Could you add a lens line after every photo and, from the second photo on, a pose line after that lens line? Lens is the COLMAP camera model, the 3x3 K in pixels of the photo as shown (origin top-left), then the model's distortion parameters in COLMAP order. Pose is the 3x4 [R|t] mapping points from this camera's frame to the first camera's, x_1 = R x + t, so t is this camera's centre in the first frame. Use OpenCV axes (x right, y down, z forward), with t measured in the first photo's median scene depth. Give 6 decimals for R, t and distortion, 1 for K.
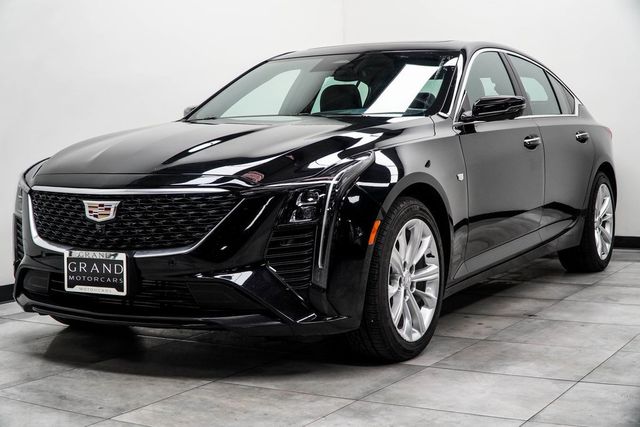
lens RADIAL K [[1020.4, 0, 291.0], [0, 1020.4, 203.2], [0, 0, 1]] dist [-0.189668, 0.000000]
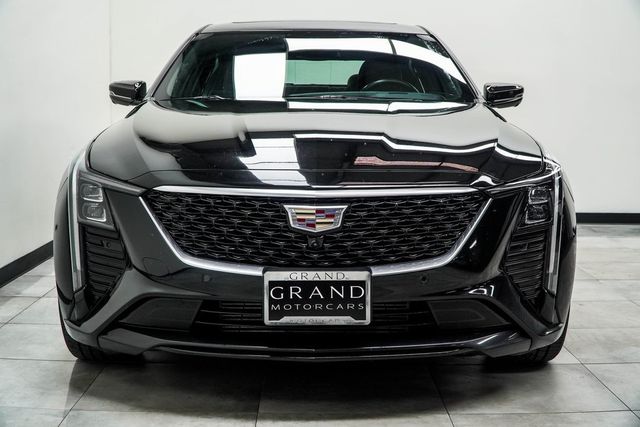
lens RADIAL K [[924.1, 0, 321.2], [0, 924.1, 213.0], [0, 0, 1]] dist [-0.175920, 0.000000]
pose [[0.853004, -0.034577, 0.520757, -0.558834], [0.011698, 0.998819, 0.047158, -0.030105], [-0.521773, -0.034134, 0.852401, 0.400202]]
